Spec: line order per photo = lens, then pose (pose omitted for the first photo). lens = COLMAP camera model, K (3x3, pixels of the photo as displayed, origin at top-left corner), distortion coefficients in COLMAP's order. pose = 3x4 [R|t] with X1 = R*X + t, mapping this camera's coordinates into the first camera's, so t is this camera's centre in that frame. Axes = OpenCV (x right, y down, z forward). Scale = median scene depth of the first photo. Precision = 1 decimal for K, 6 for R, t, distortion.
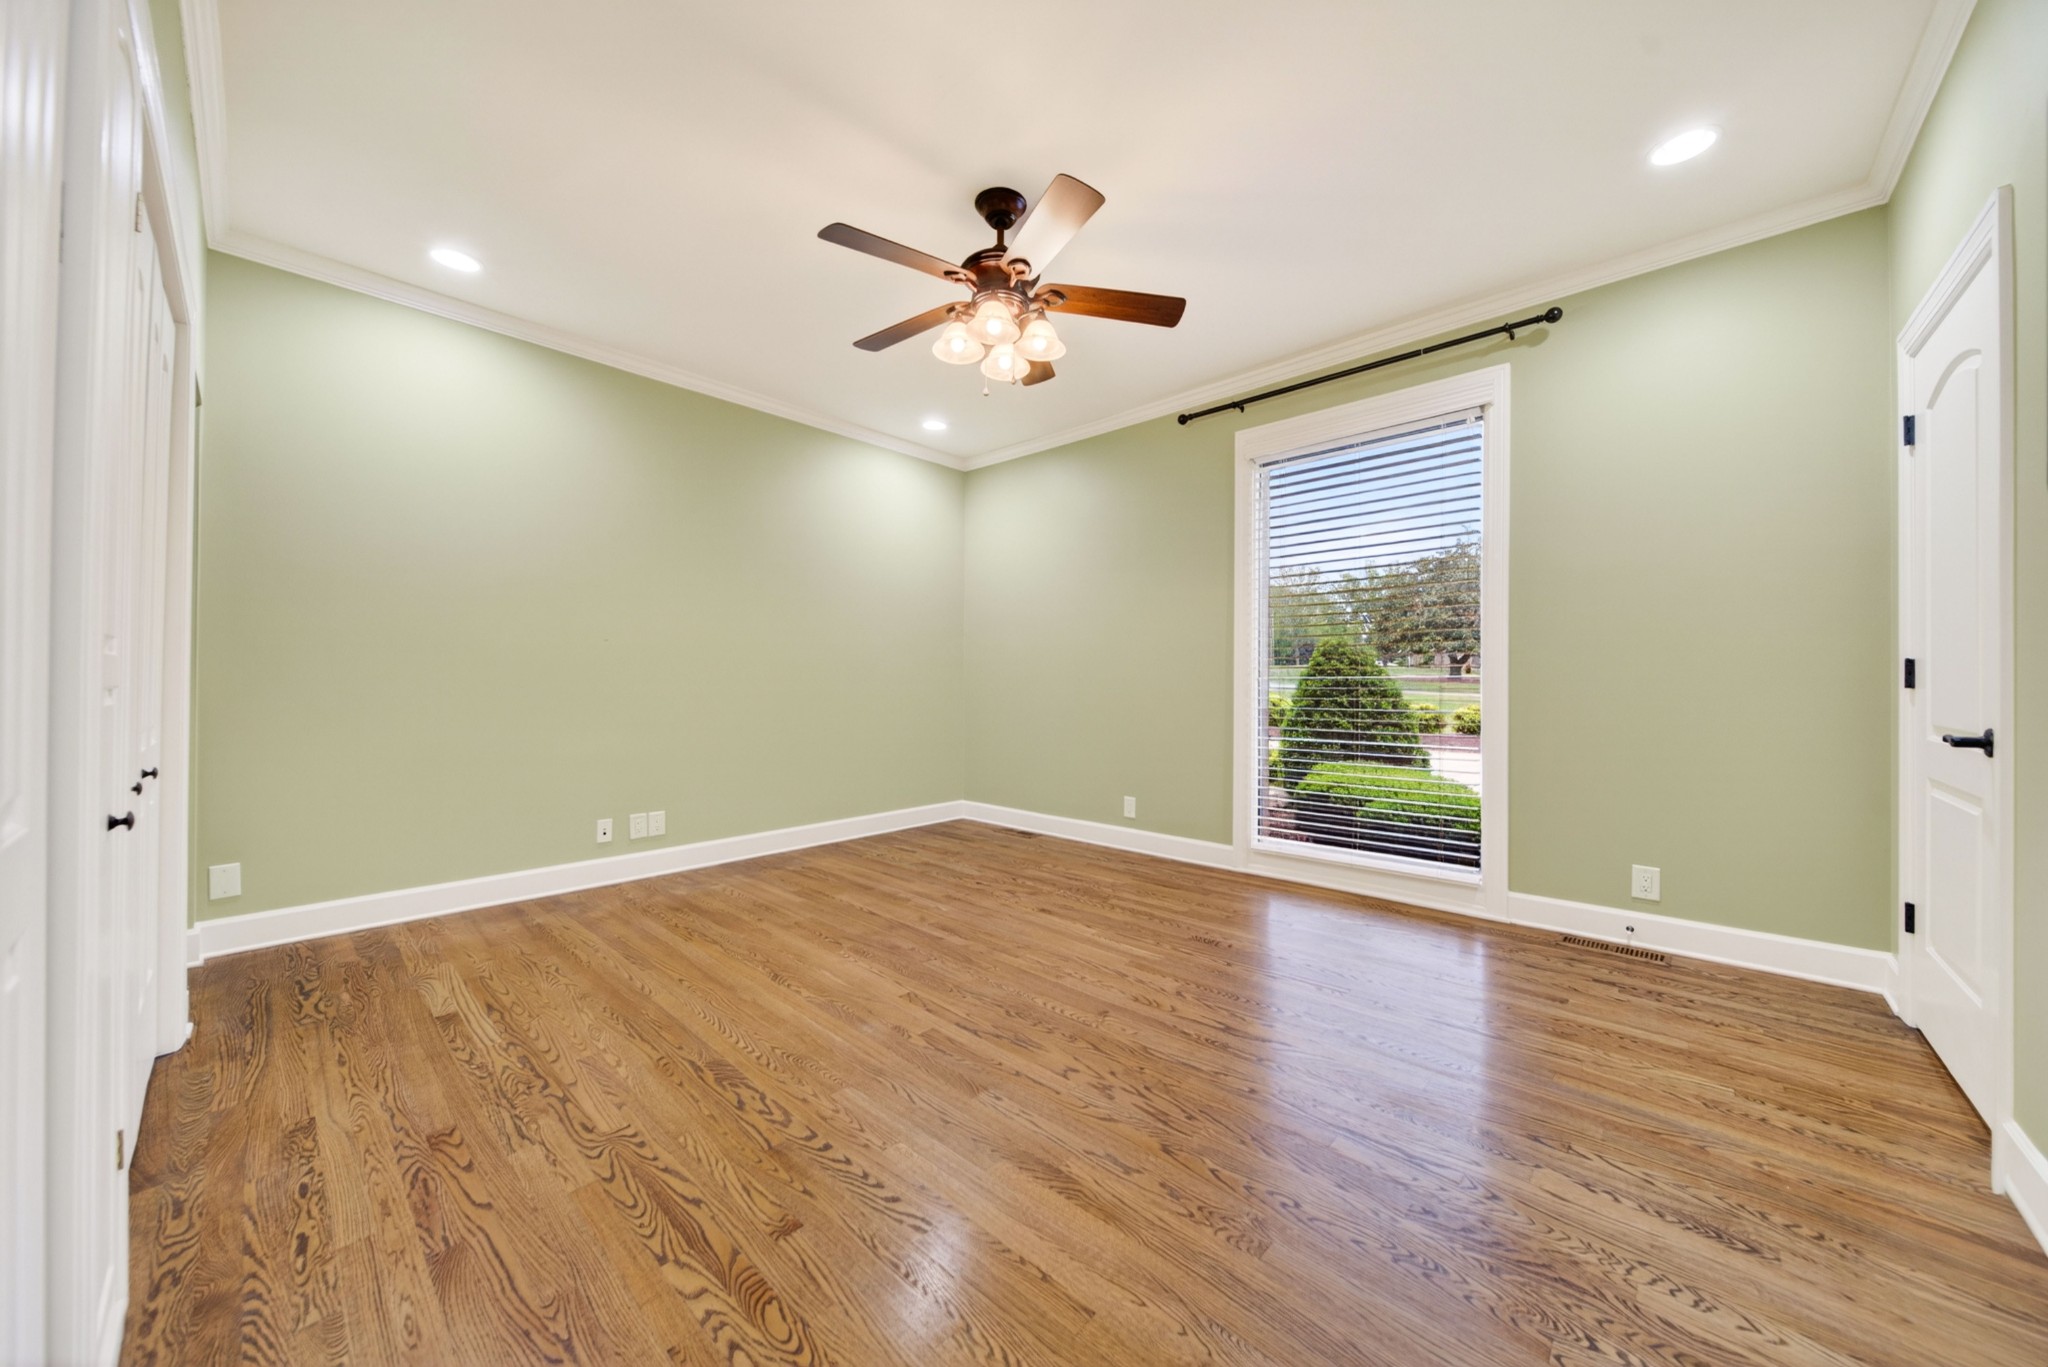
lens RADIAL K [[717.7, 0, 1024.8], [0, 717.7, 681.6], [0, 0, 1]] dist [-0.001468, -0.000321]
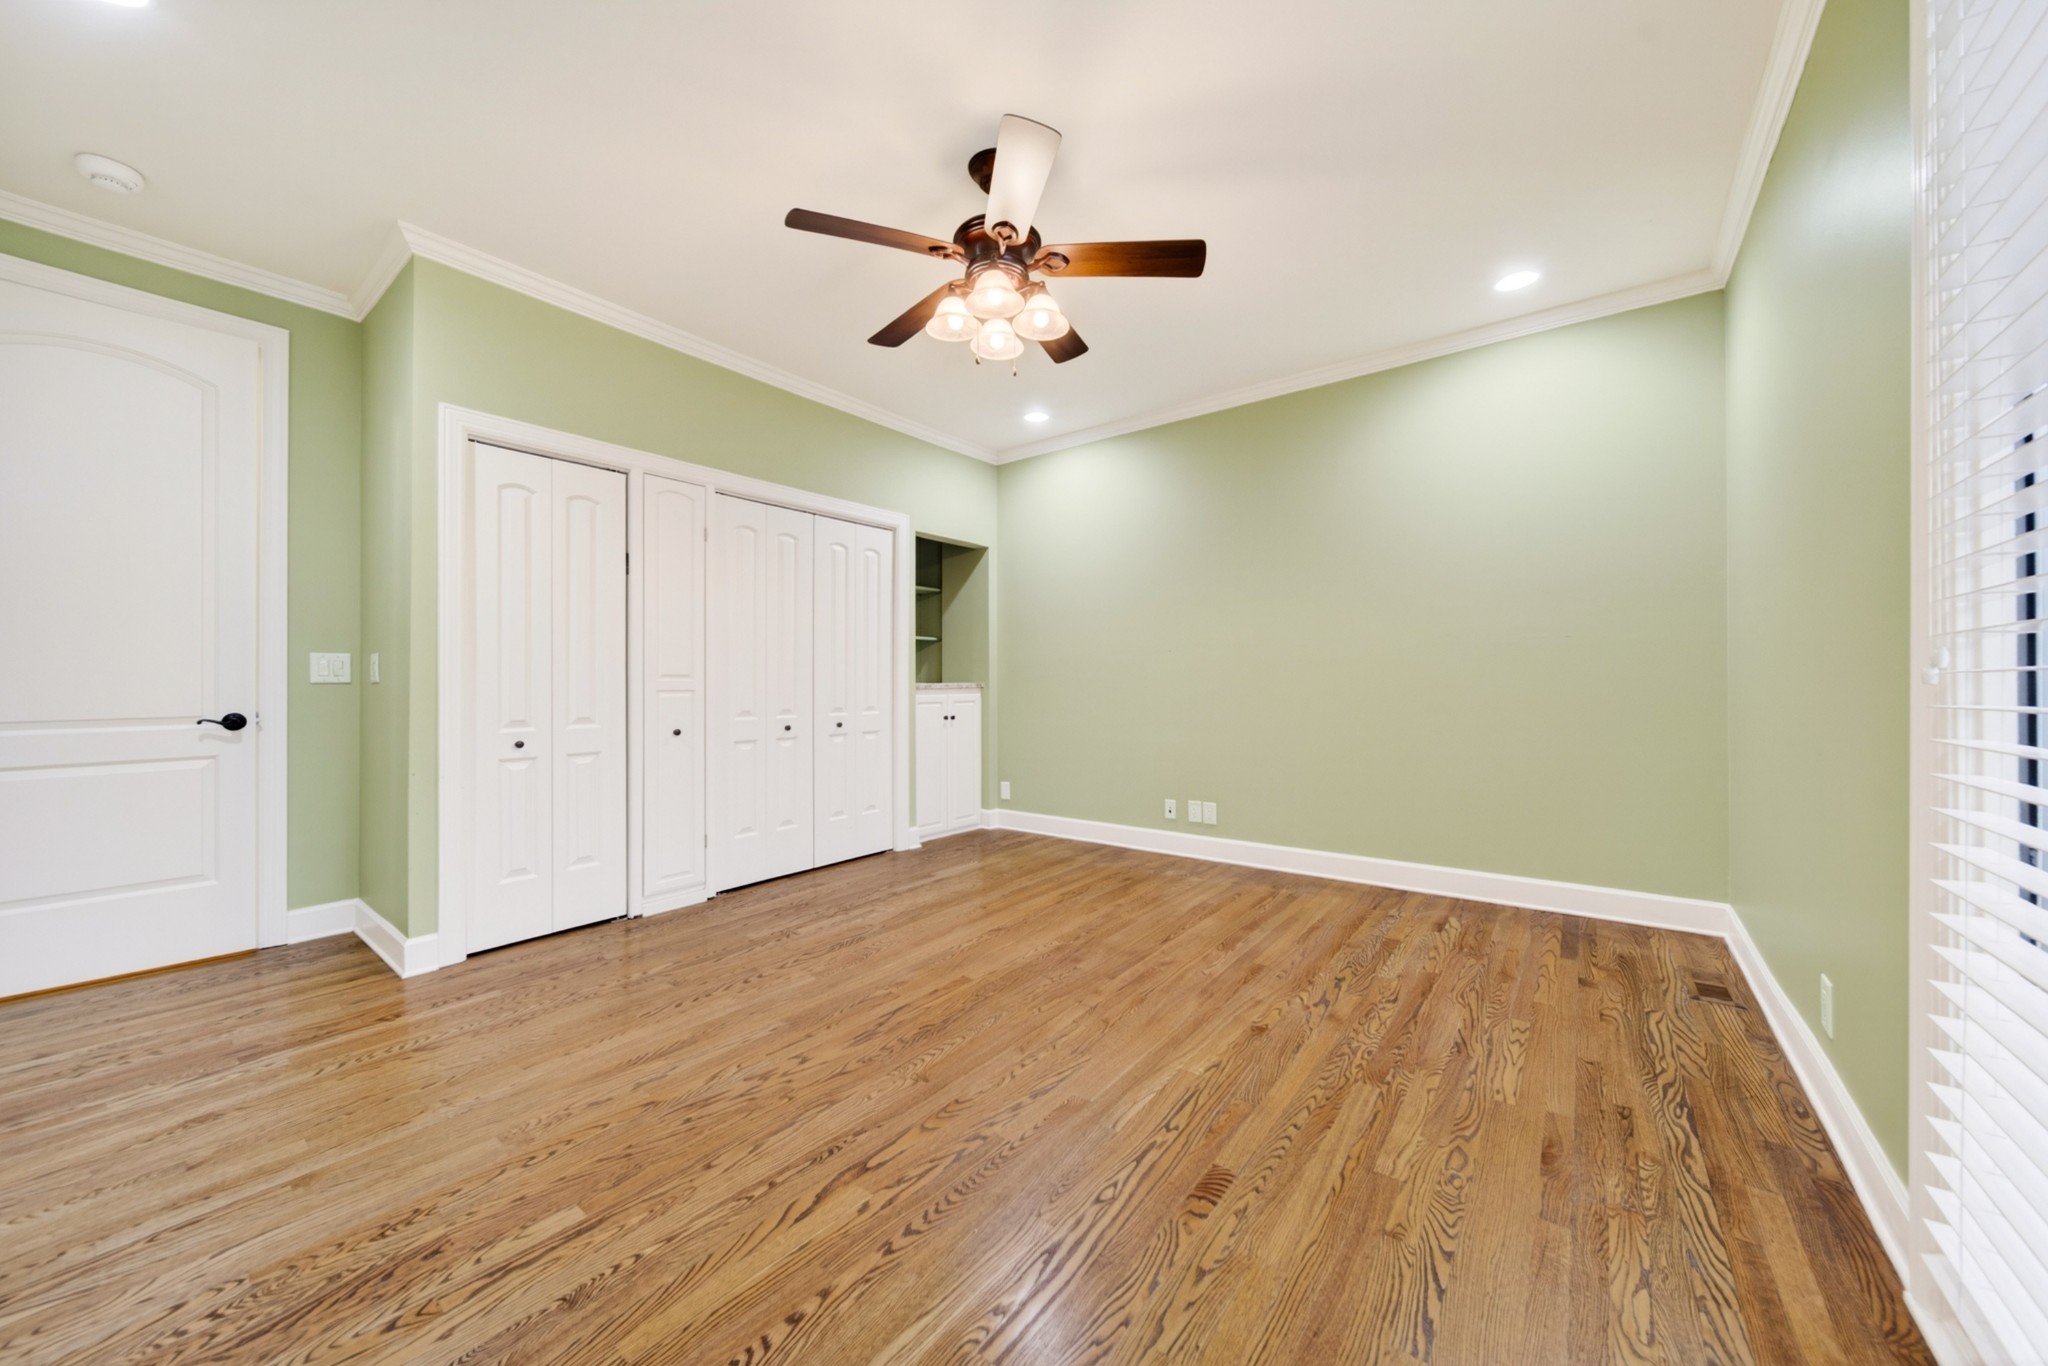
lens RADIAL K [[717.7, 0, 1026.9], [0, 717.7, 679.8], [0, 0, 1]] dist [-0.001468, -0.000321]
pose [[0.092729, -0.007543, -0.995663, 0.863682], [0.006924, 0.999952, -0.006931, -0.006467], [0.995667, -0.006251, 0.092777, 0.924483]]
